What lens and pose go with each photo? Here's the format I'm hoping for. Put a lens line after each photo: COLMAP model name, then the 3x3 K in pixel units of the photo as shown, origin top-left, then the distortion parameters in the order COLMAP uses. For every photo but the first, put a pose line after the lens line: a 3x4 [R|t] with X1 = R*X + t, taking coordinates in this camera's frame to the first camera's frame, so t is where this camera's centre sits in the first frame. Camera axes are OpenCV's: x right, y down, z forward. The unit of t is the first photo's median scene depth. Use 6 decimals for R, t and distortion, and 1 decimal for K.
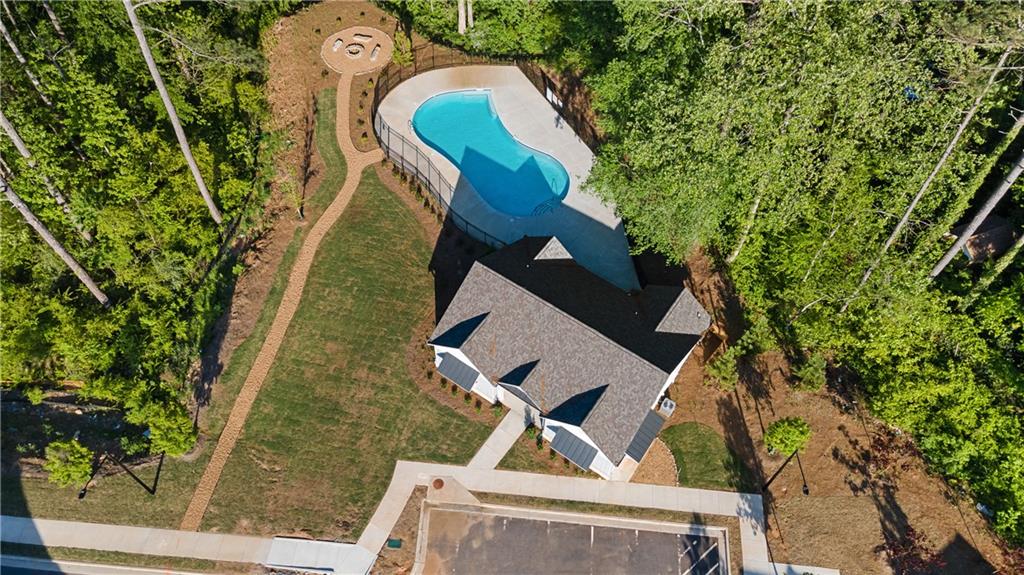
lens RADIAL K [[725.1, 0, 512.0], [0, 725.1, 287.5], [0, 0, 1]] dist [0.002690, 0.002021]
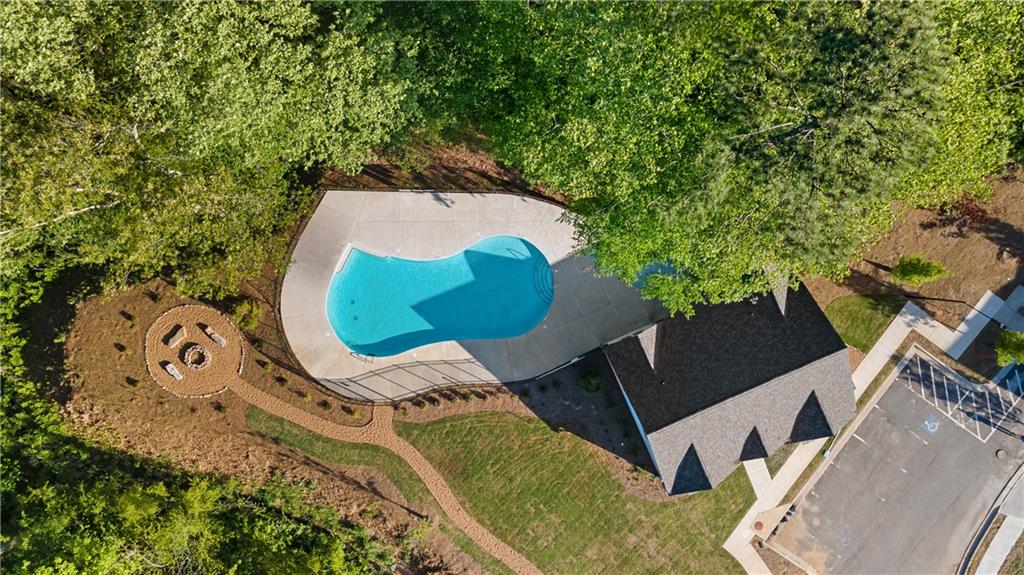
lens RADIAL K [[725.1, 0, 512.0], [0, 725.1, 287.5], [0, 0, 1]] dist [0.002690, 0.002021]
pose [[0.513565, -0.857624, -0.027051, 0.052967], [0.702863, 0.402390, 0.586571, -0.787865], [-0.492173, -0.320255, 0.809446, 0.327225]]
